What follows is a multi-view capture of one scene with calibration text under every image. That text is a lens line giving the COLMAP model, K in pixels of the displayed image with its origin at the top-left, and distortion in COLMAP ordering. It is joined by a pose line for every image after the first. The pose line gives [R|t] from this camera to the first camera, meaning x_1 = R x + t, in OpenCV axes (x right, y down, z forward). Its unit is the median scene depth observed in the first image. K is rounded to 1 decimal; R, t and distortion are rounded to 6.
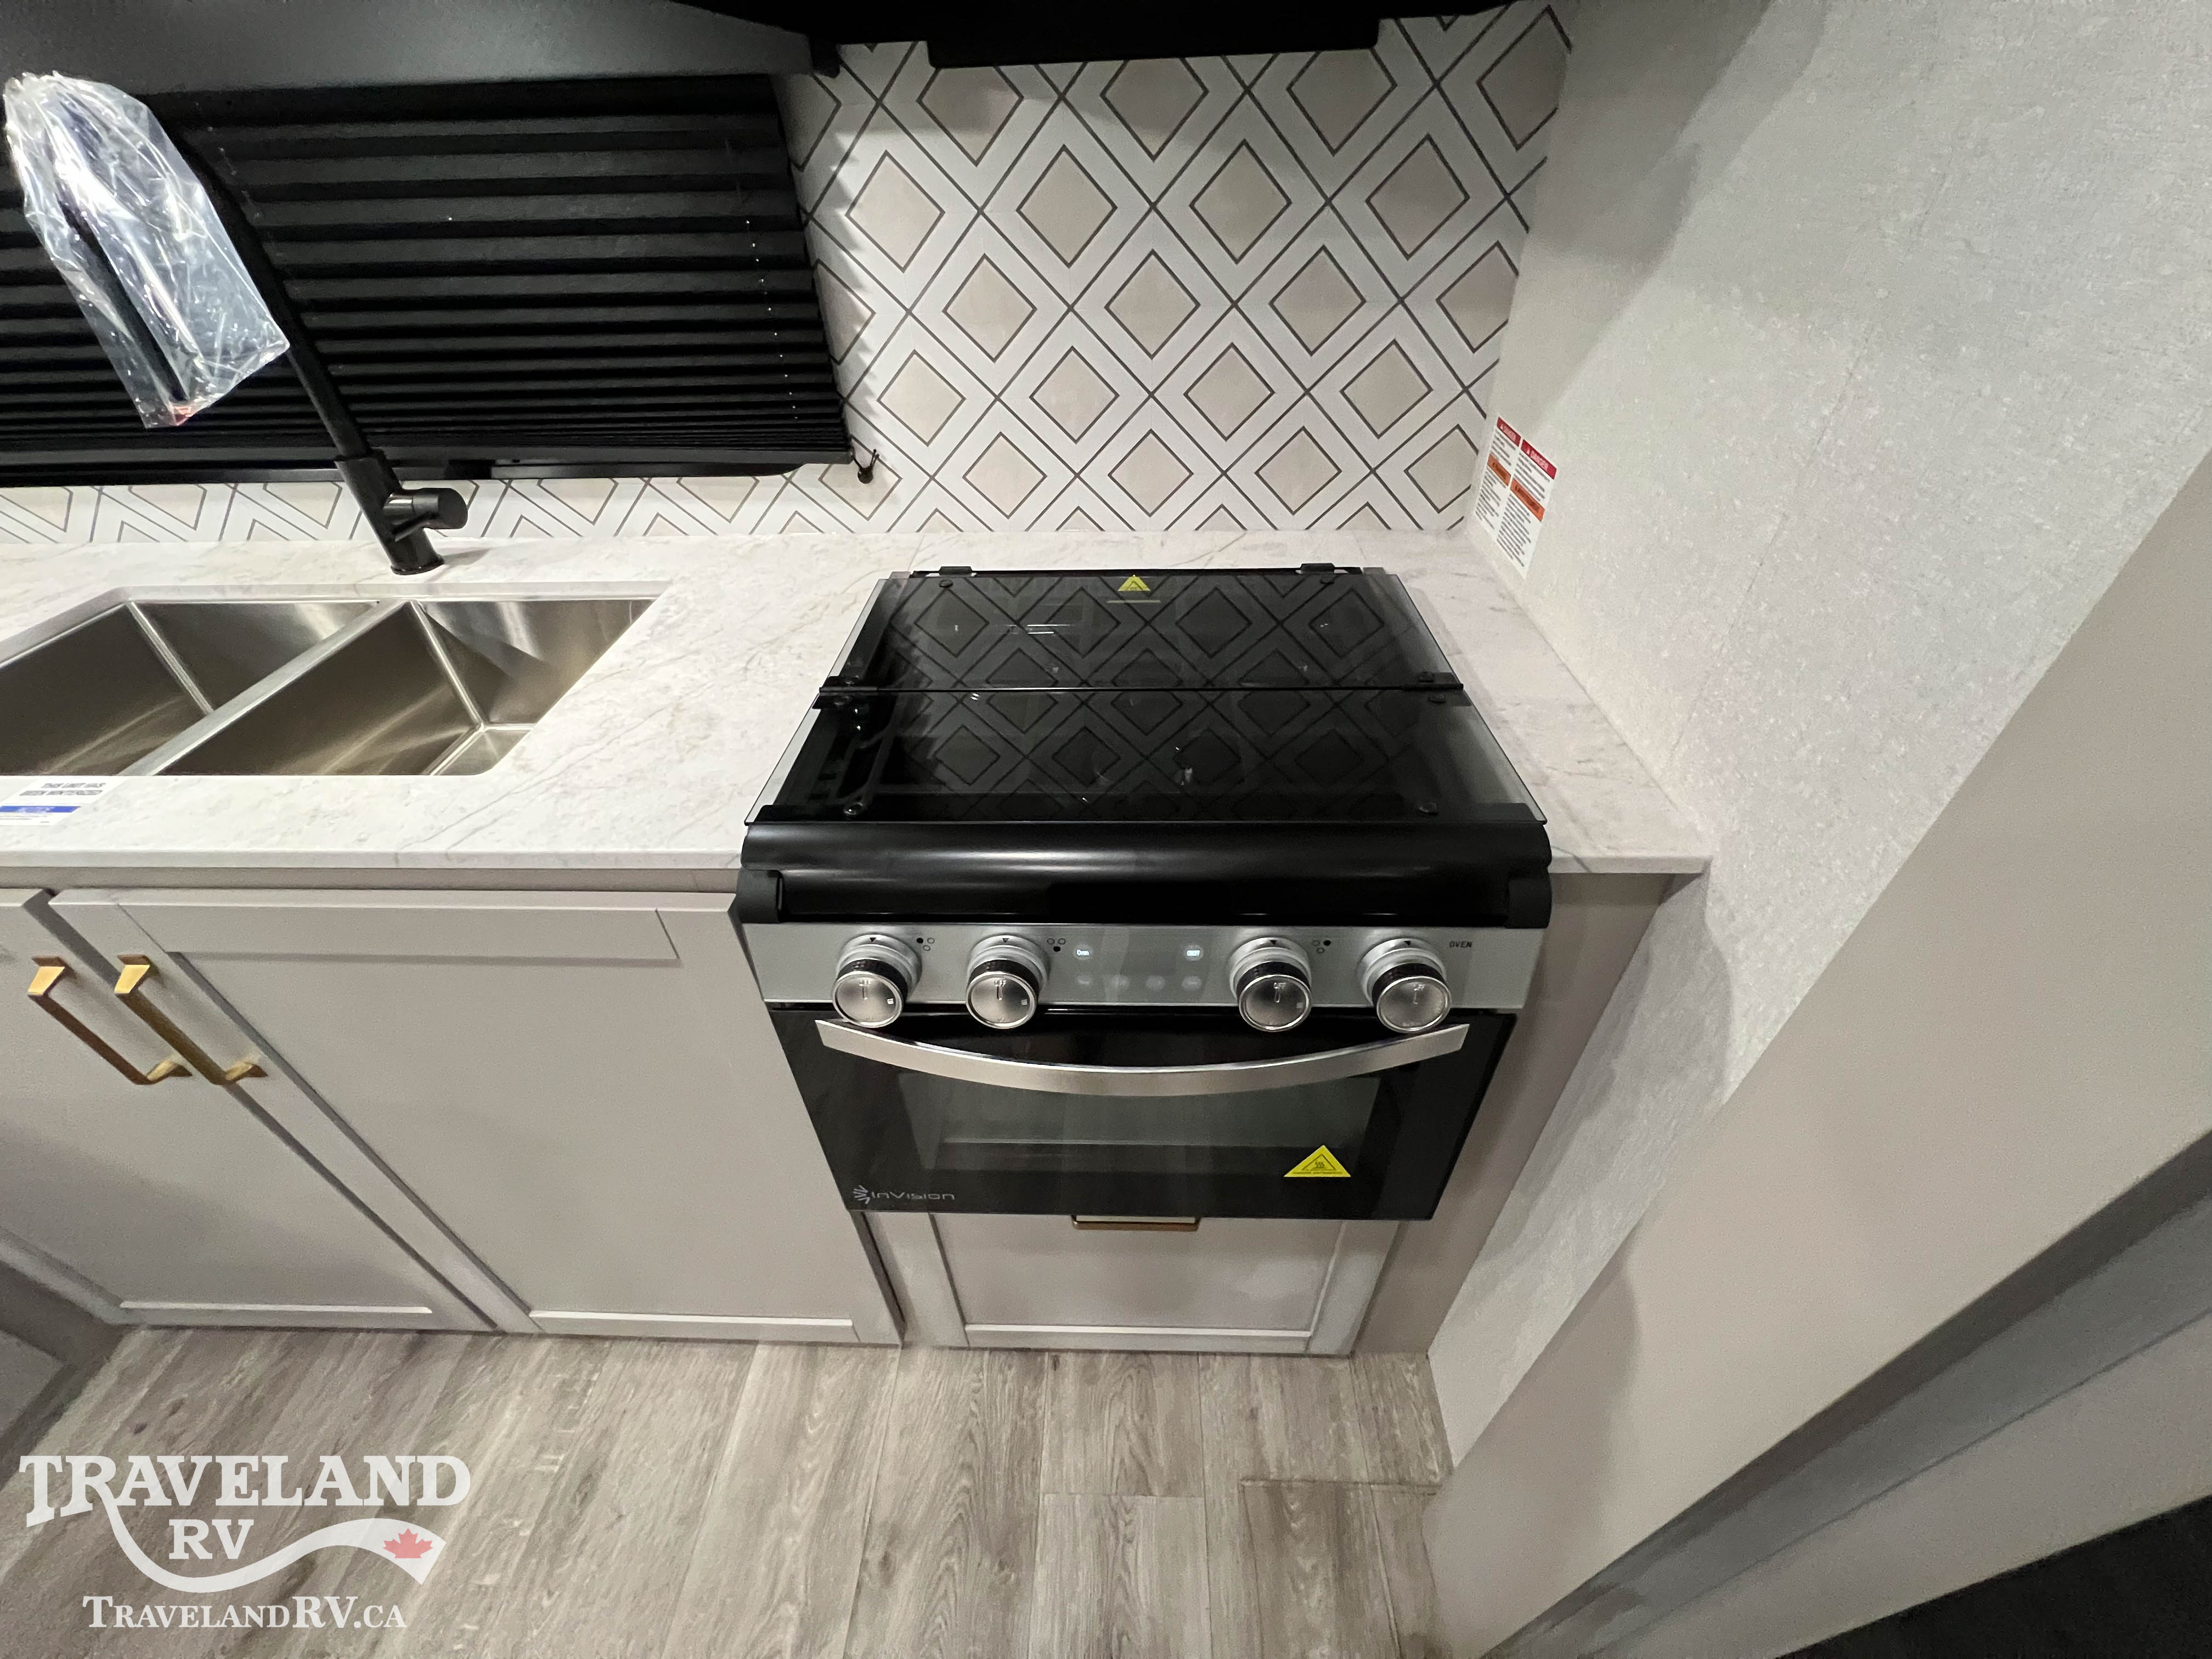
lens RADIAL K [[888.3, 0, 1099.0], [0, 888.3, 826.9], [0, 0, 1]] dist [-0.000260, 0.000598]
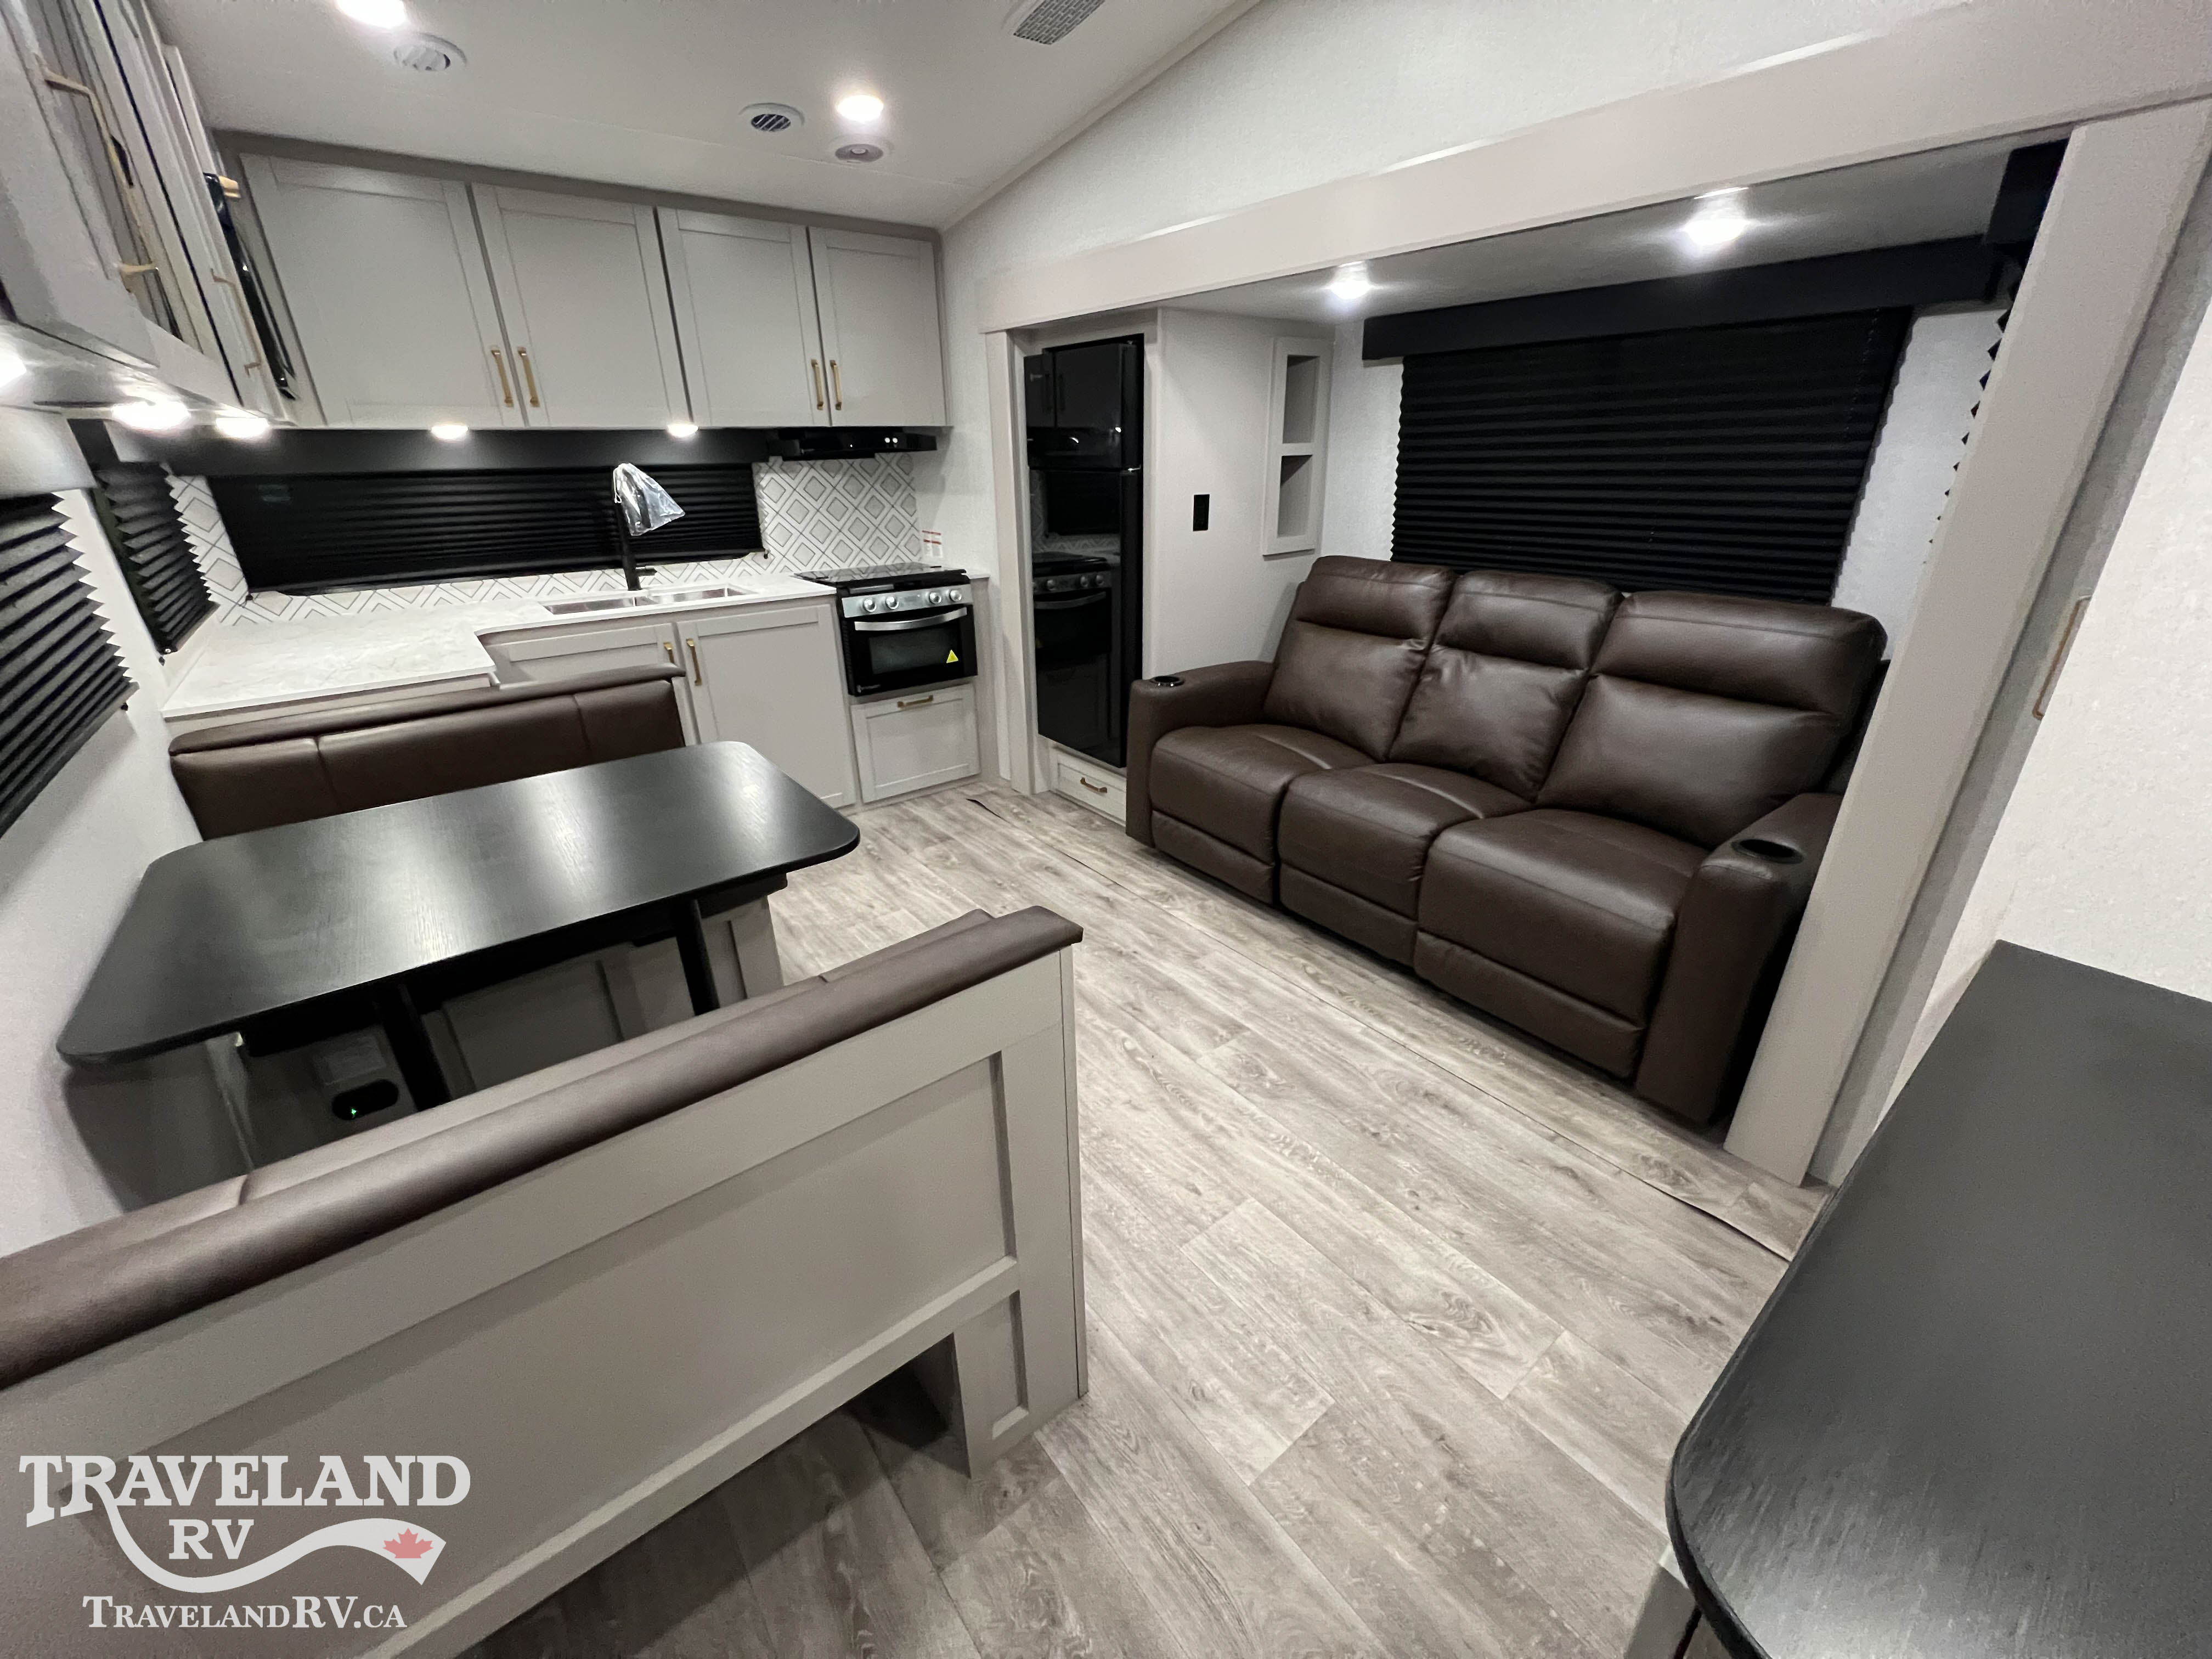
lens RADIAL K [[888.3, 0, 1104.8], [0, 888.3, 825.5], [0, 0, 1]] dist [-0.000260, 0.000598]
pose [[0.767574, -0.241291, 0.593809, -1.595655], [0.401501, 0.903157, -0.151998, 1.656887], [-0.499627, 0.355085, 0.790119, -2.093038]]
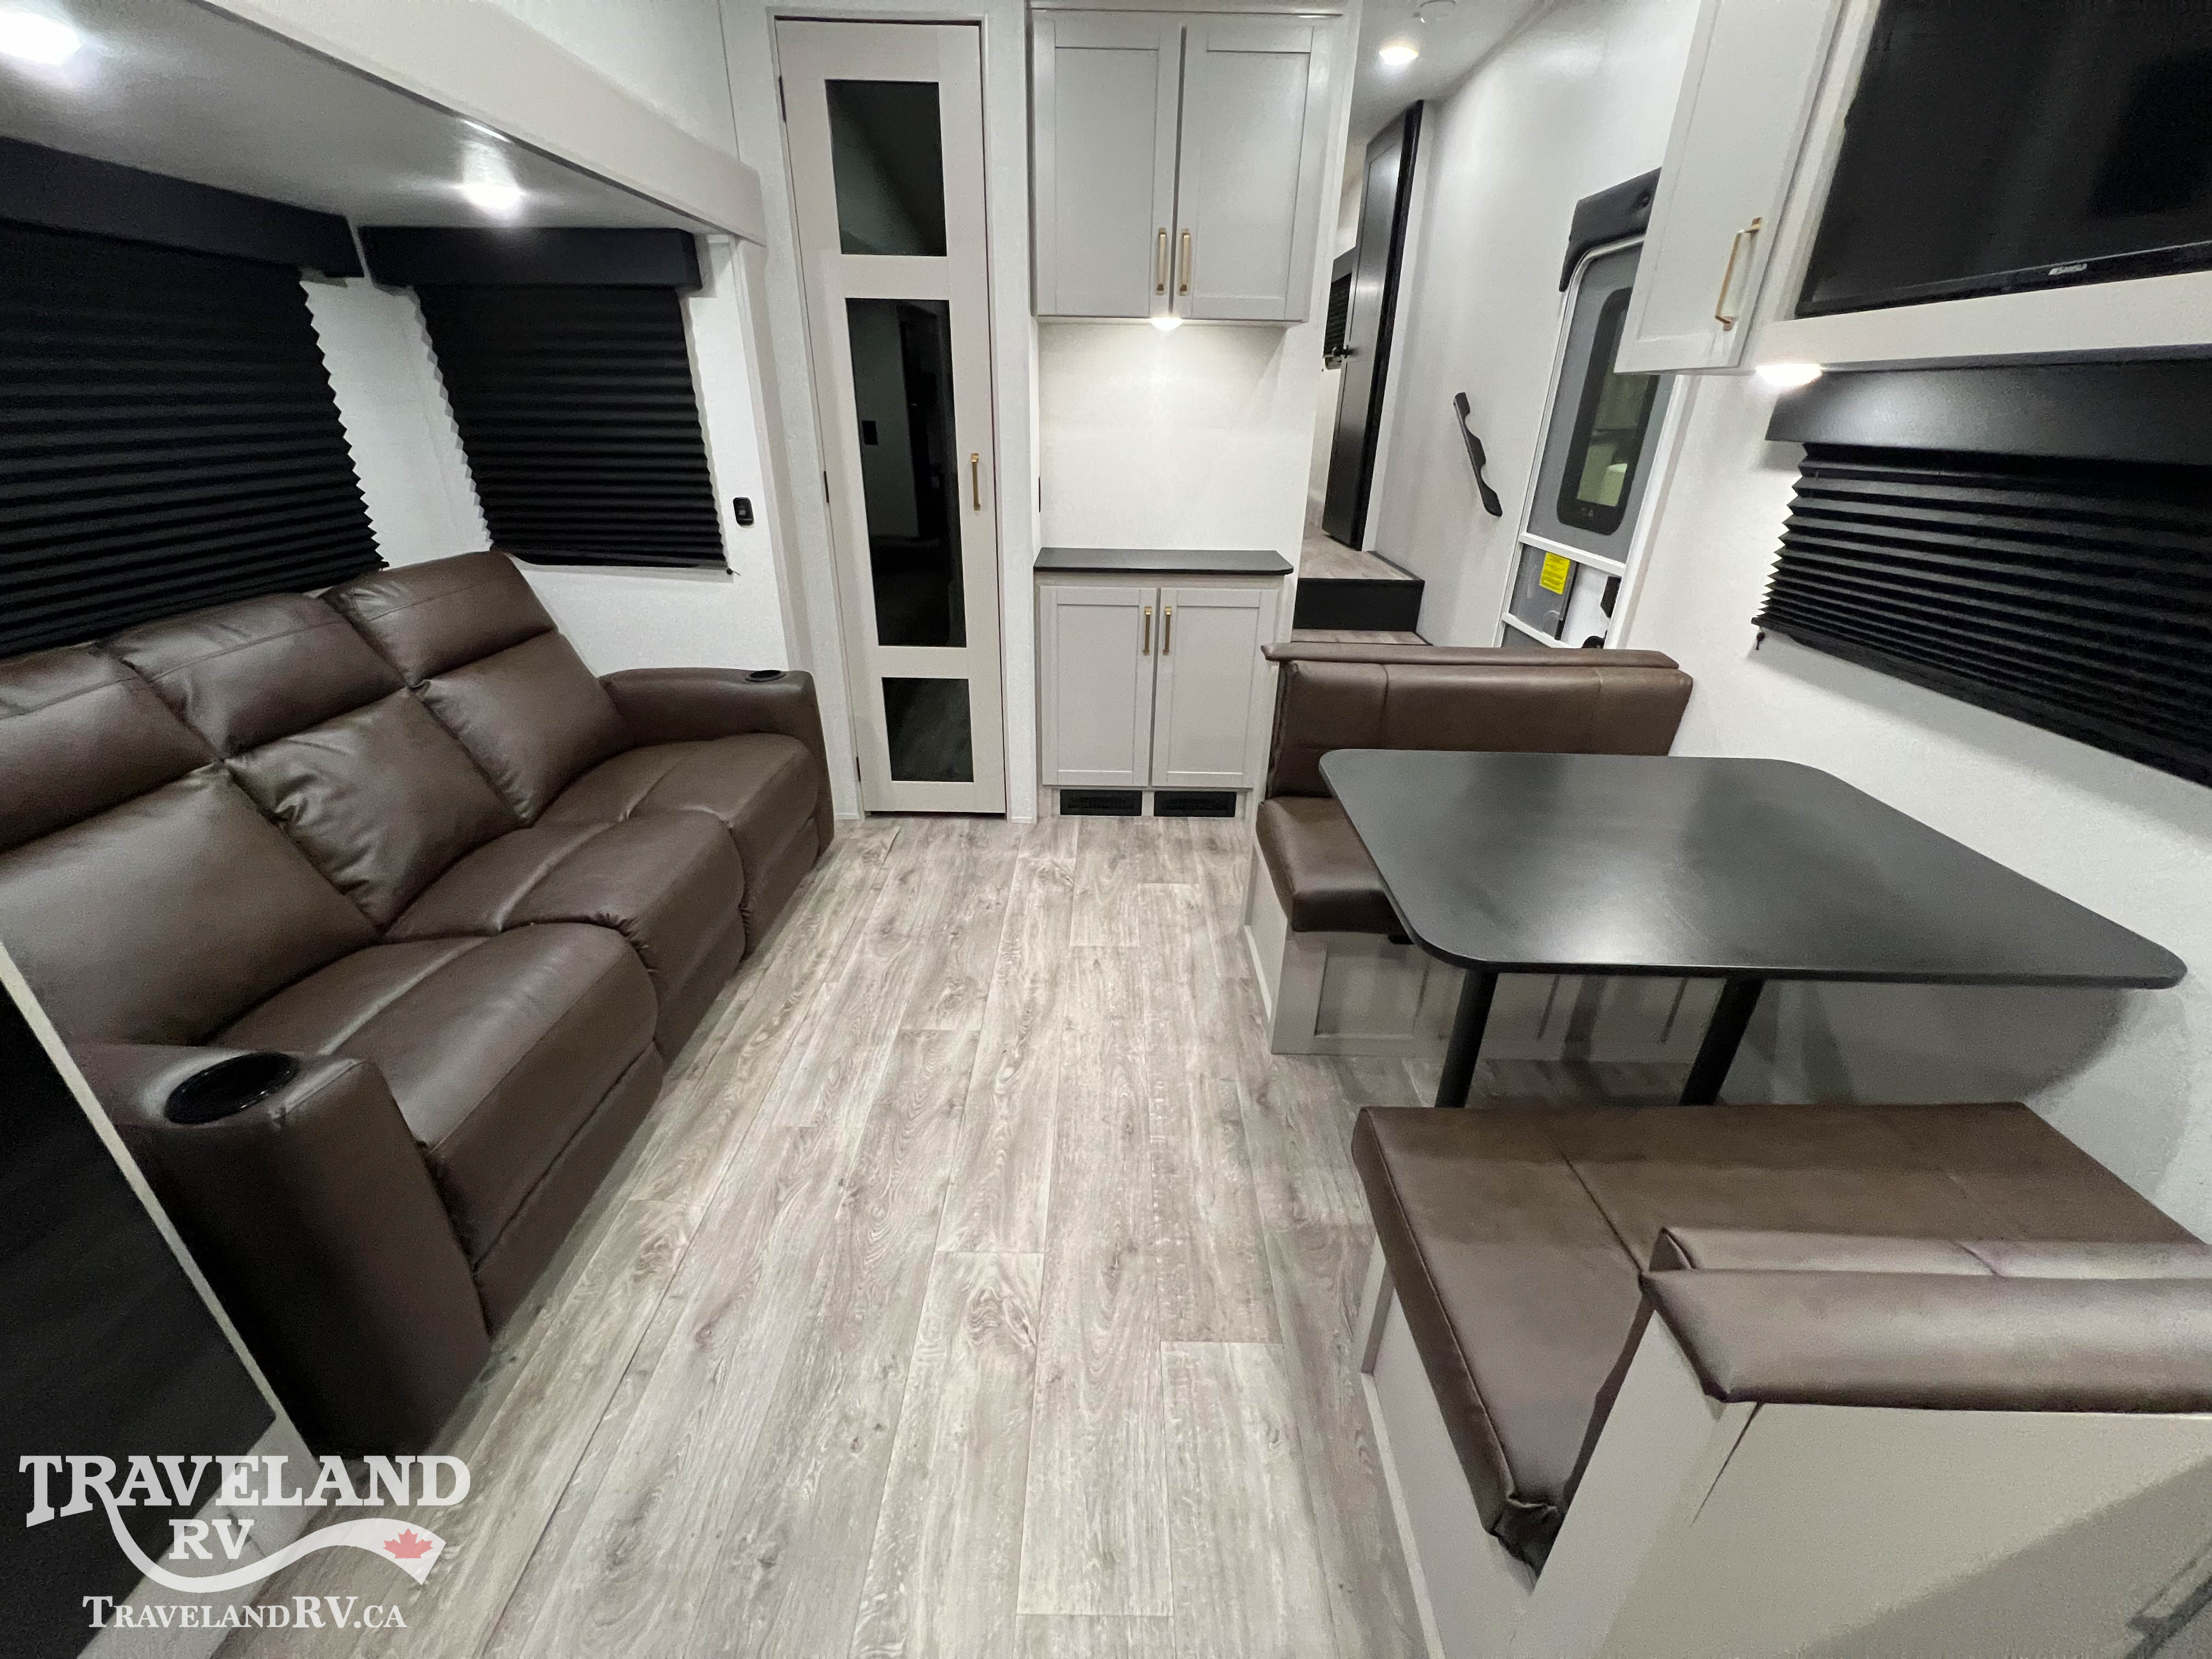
lens RADIAL K [[888.3, 0, 1098.3], [0, 888.3, 824.2], [0, 0, 1]] dist [-0.000260, 0.000598]
pose [[-0.999793, 0.017218, -0.010873, -0.585658], [-0.002464, 0.427704, 0.903916, -0.190262], [0.020213, 0.903755, -0.427573, 0.124231]]
